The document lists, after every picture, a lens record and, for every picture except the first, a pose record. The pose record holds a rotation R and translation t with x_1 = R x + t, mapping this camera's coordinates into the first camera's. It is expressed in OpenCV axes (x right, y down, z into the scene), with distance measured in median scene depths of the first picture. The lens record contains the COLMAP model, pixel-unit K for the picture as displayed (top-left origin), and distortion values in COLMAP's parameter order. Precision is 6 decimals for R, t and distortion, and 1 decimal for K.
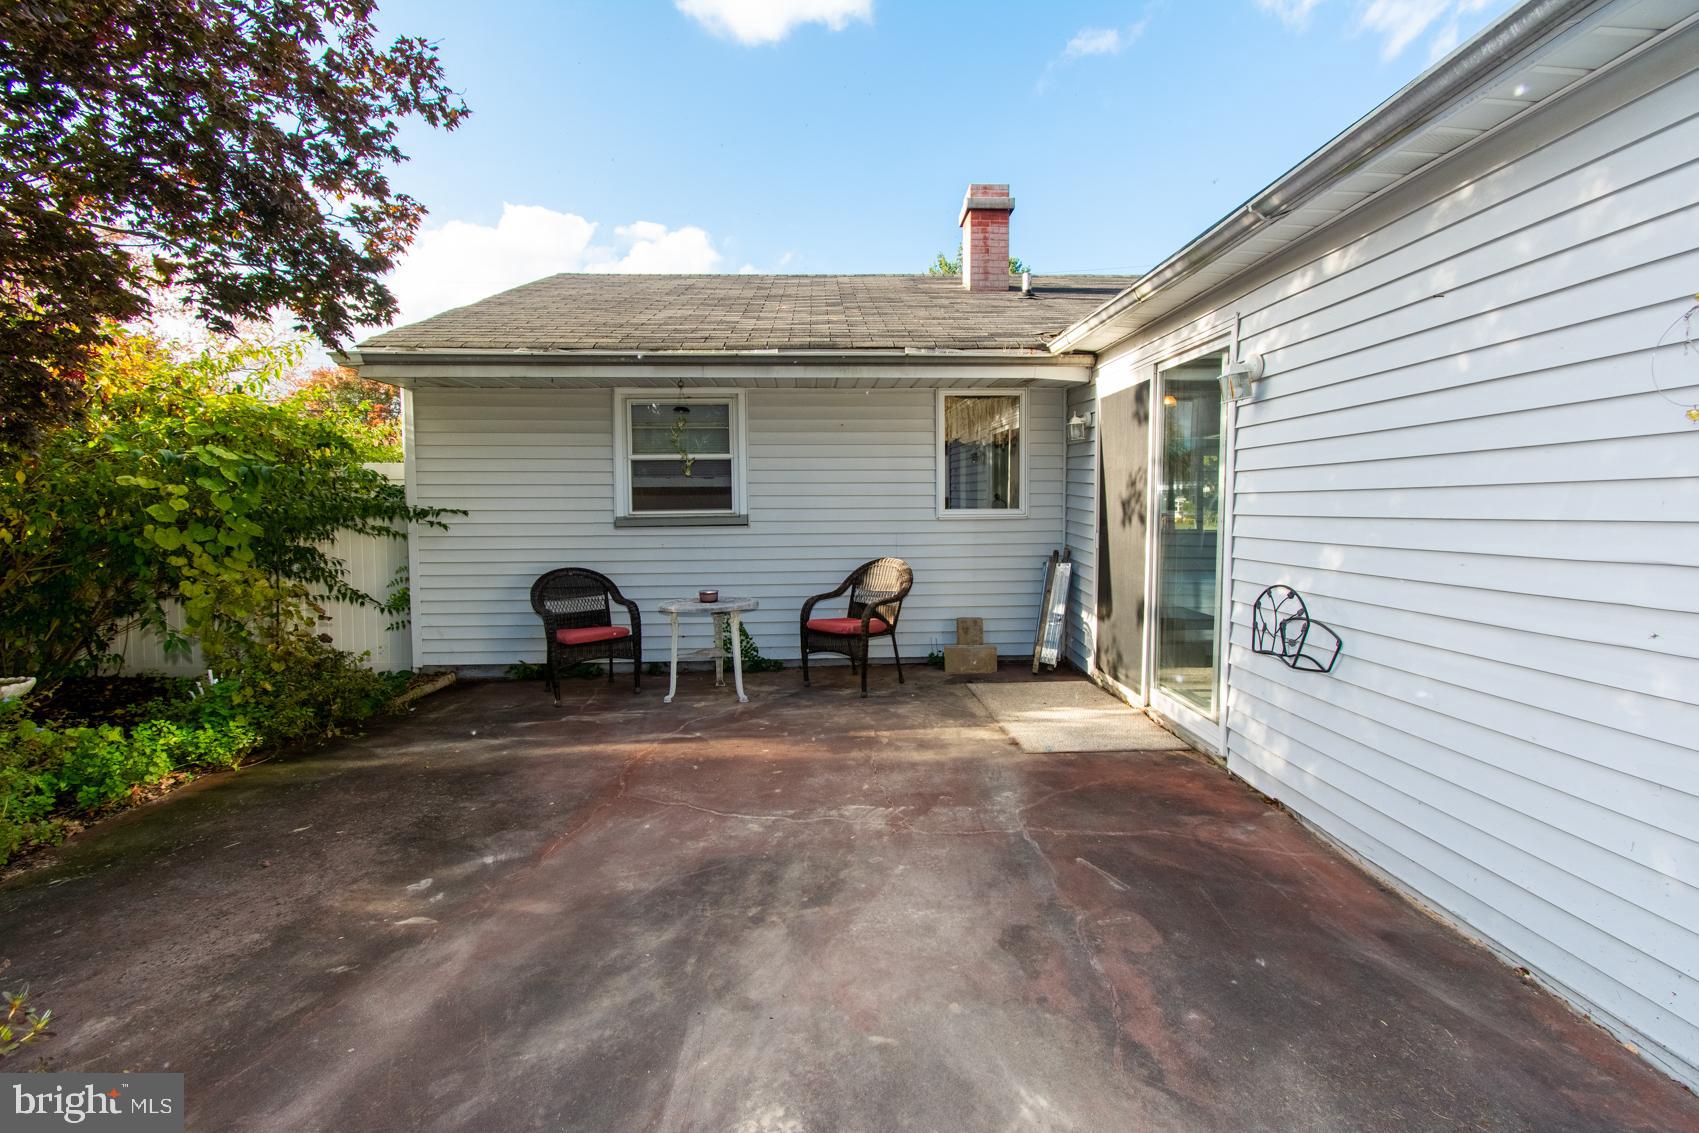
lens RADIAL K [[754.7, 0, 849.9], [0, 754.7, 580.6], [0, 0, 1]] dist [0.003625, -0.000532]
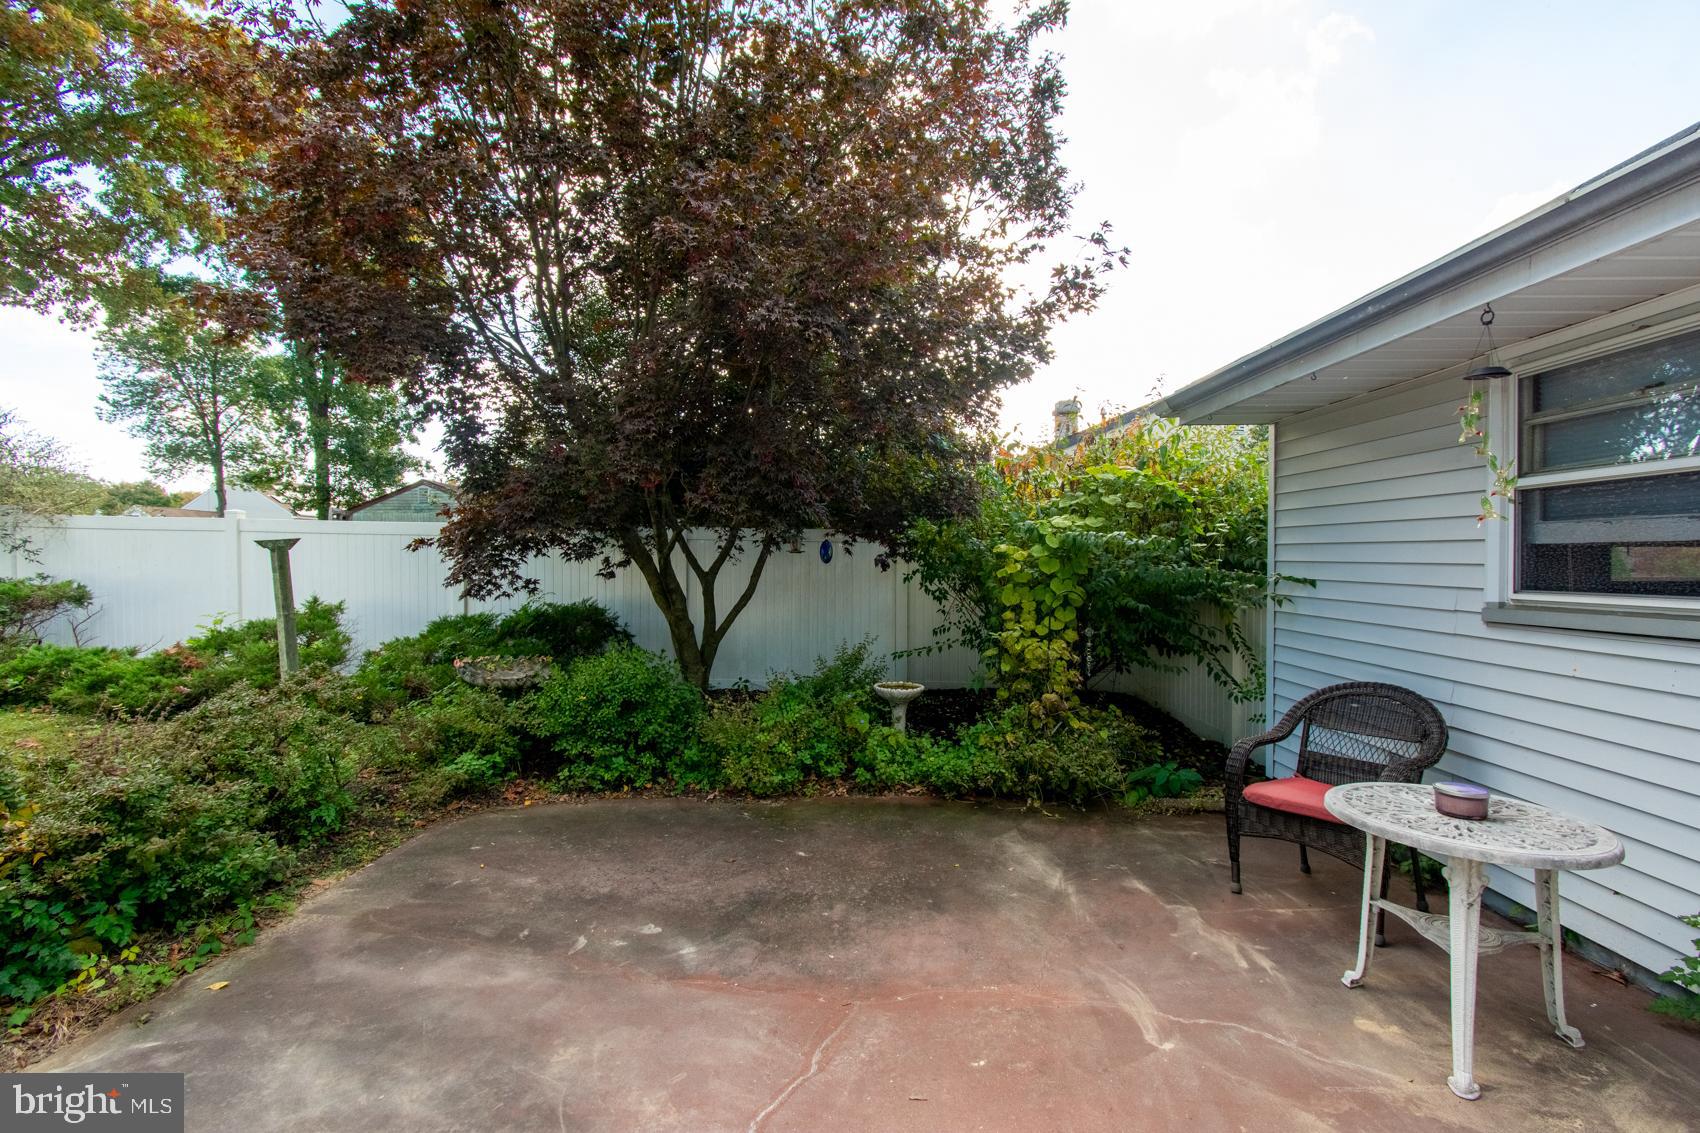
lens RADIAL K [[755.2, 0, 850.4], [0, 755.2, 580.6], [0, 0, 1]] dist [0.003625, -0.000532]
pose [[-0.045891, 0.035167, -0.998327, 0.230204], [-0.096537, 0.994546, 0.039471, -0.079328], [0.994271, 0.098187, -0.042245, 0.605056]]
